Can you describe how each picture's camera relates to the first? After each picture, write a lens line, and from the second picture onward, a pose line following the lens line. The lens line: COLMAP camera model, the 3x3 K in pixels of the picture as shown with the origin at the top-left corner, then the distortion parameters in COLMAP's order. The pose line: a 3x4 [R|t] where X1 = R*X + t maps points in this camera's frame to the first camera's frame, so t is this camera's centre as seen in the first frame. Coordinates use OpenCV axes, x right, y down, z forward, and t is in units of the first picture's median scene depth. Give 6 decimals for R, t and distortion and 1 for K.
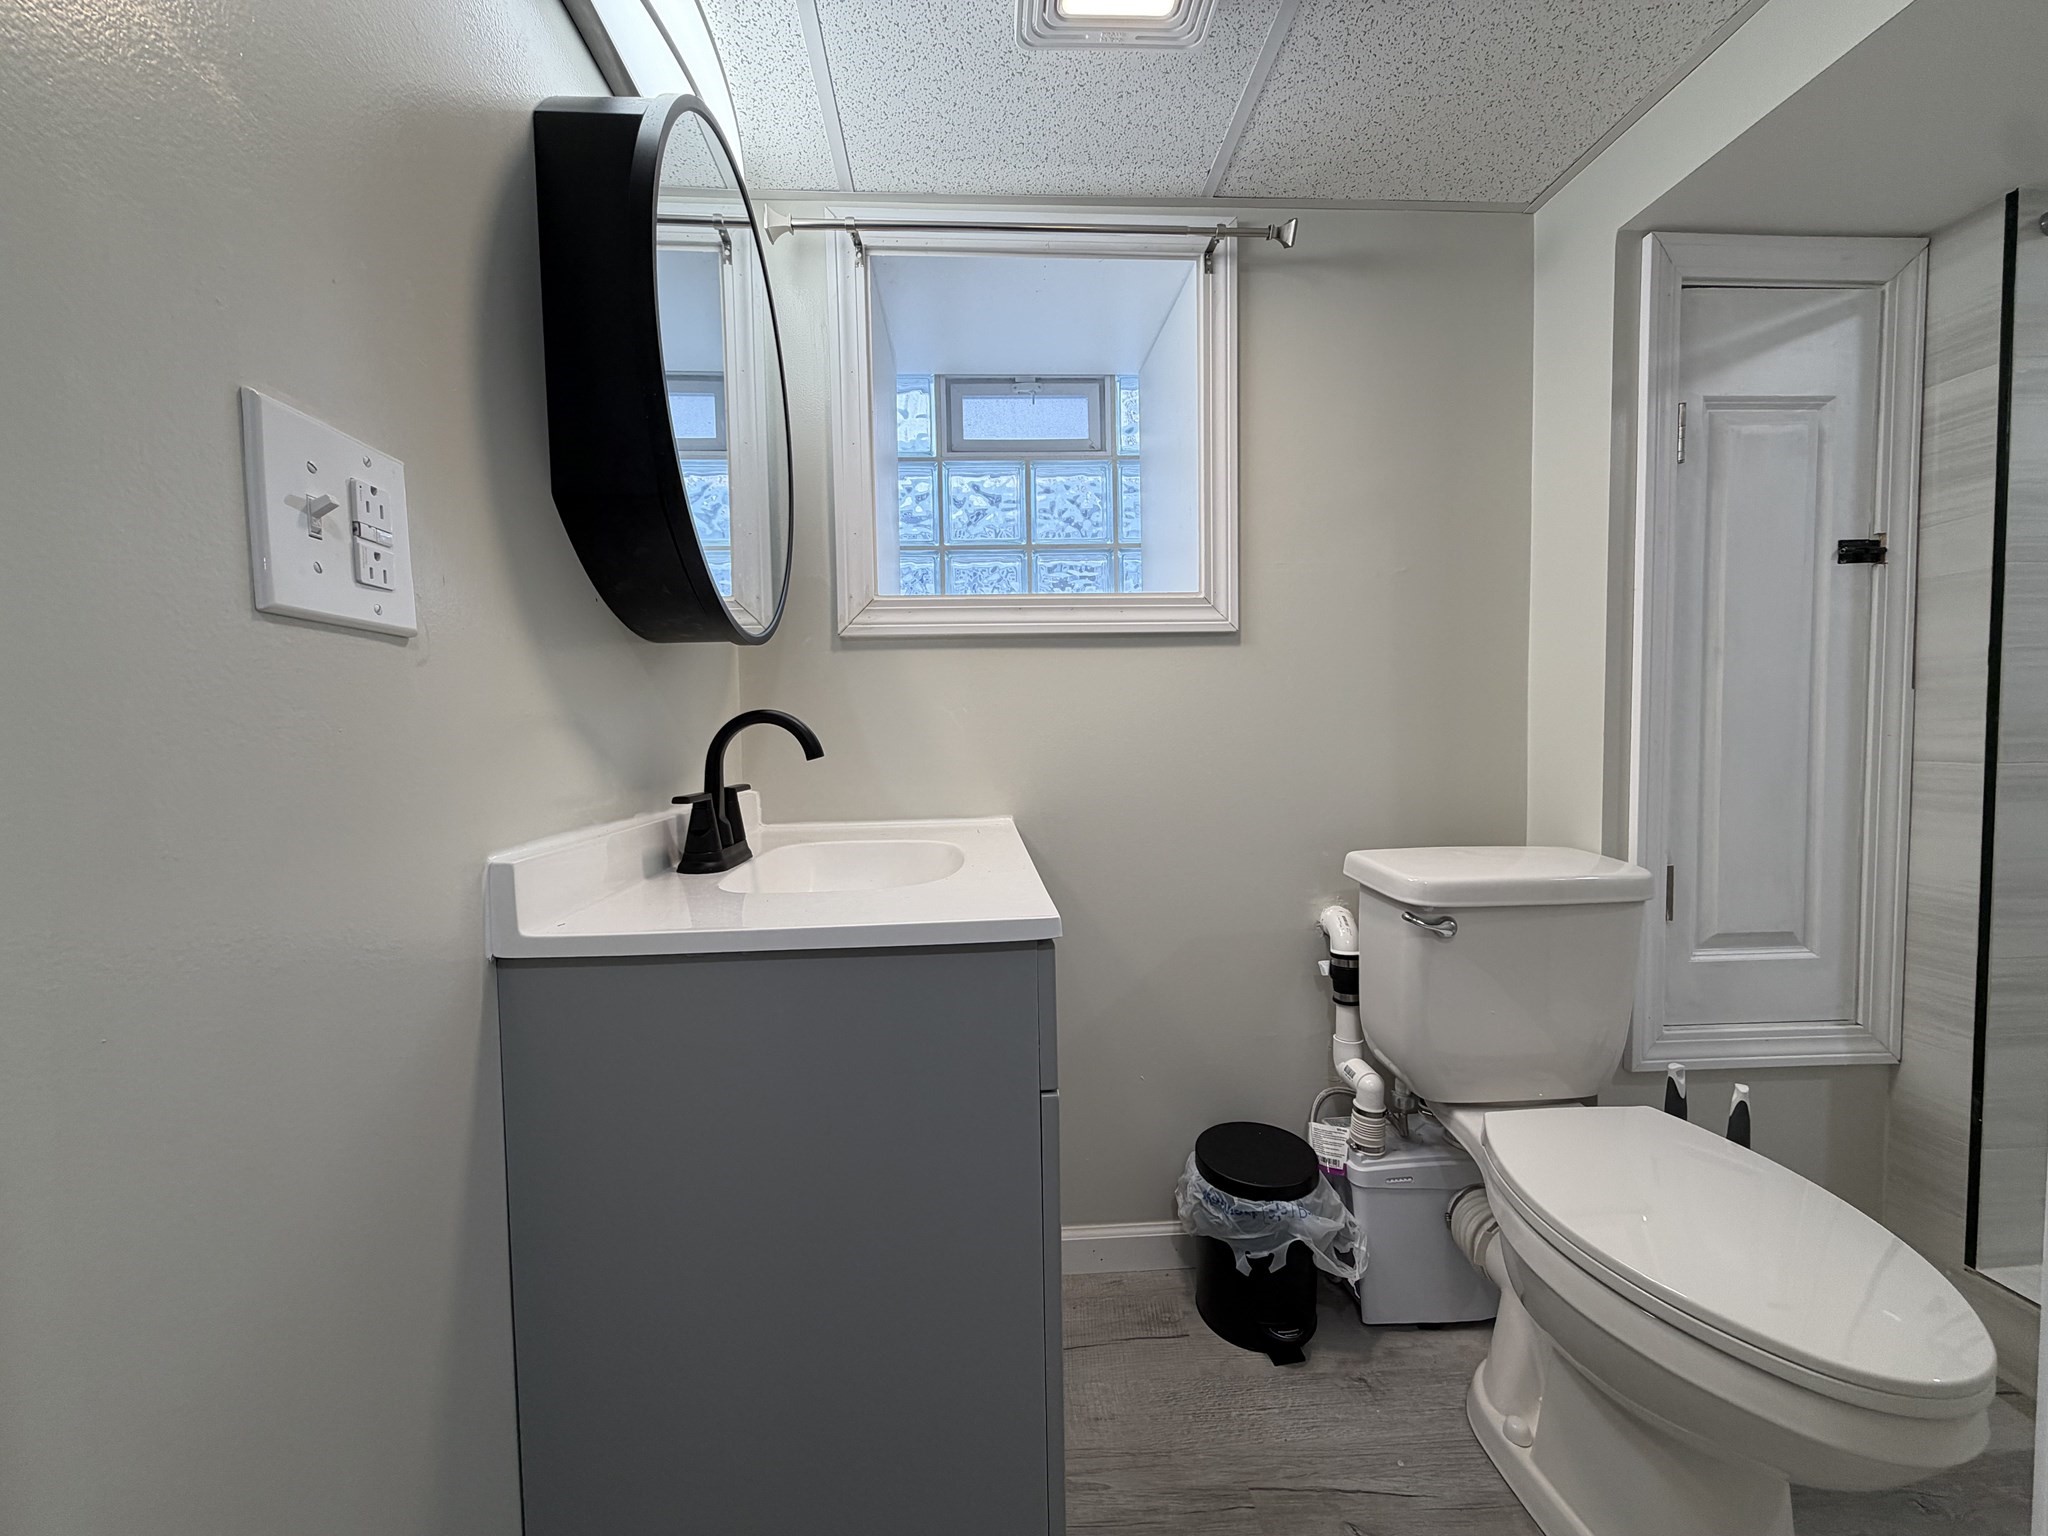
lens RADIAL K [[820.2, 0, 1020.0], [0, 820.2, 760.9], [0, 0, 1]] dist [-0.000557, 0.000169]
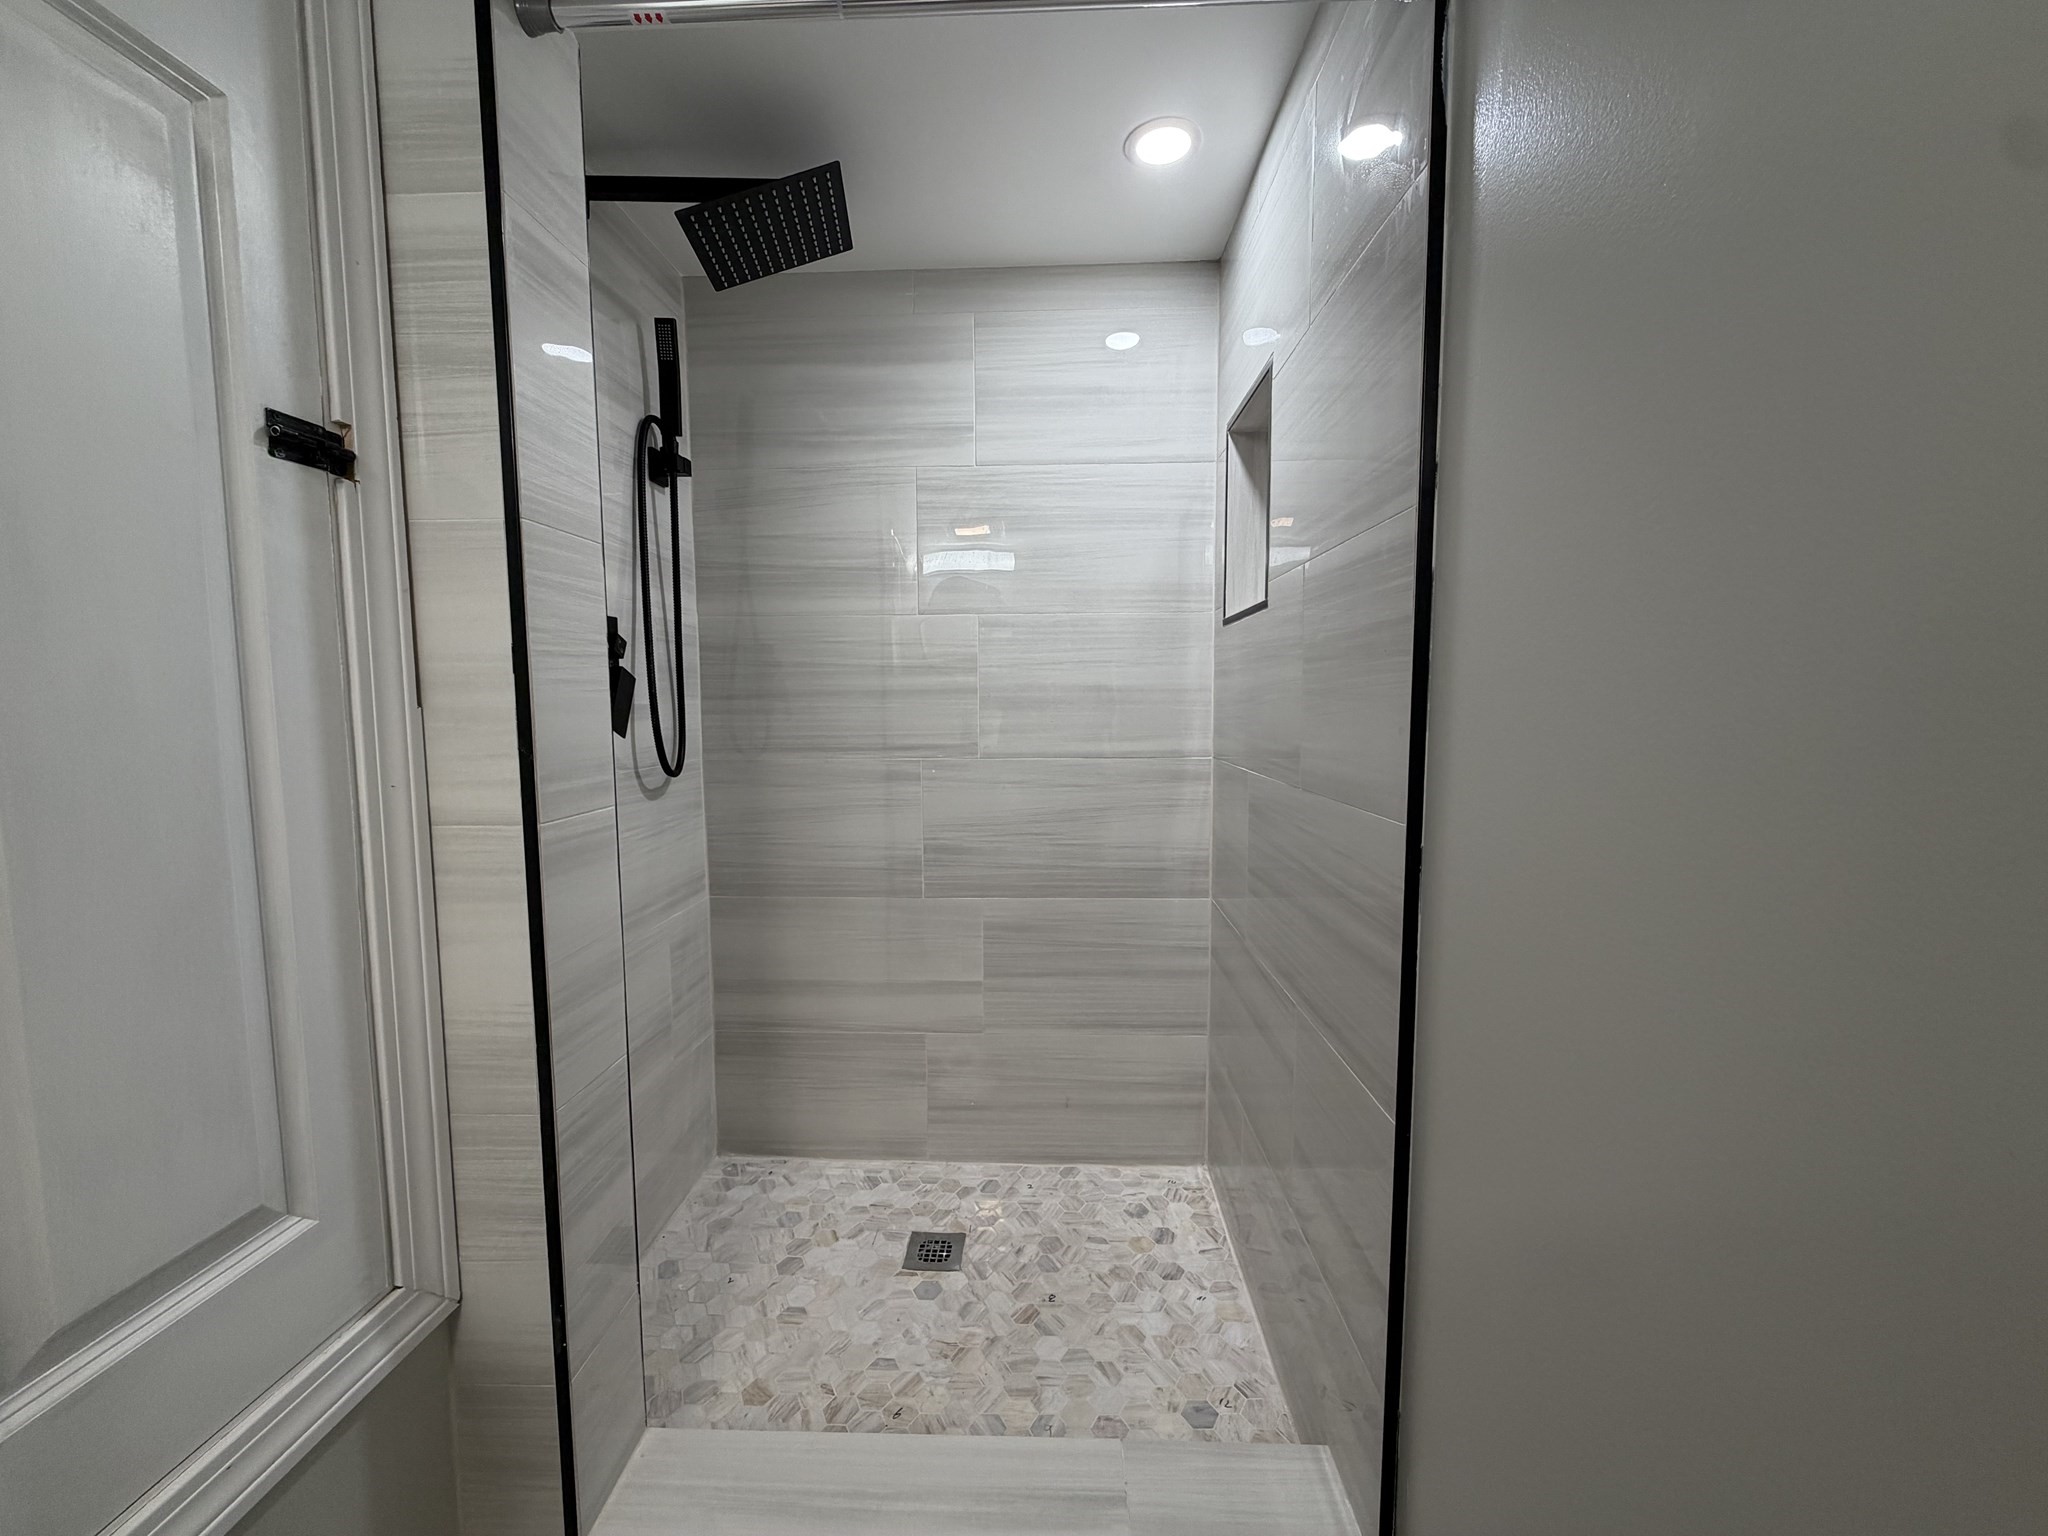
lens RADIAL K [[820.2, 0, 1027.1], [0, 820.2, 764.9], [0, 0, 1]] dist [-0.000557, 0.000169]
pose [[0.097248, -0.056938, 0.993630, 0.538373], [0.061071, 0.996822, 0.051143, -0.050200], [-0.993385, 0.055709, 0.100416, 0.504493]]
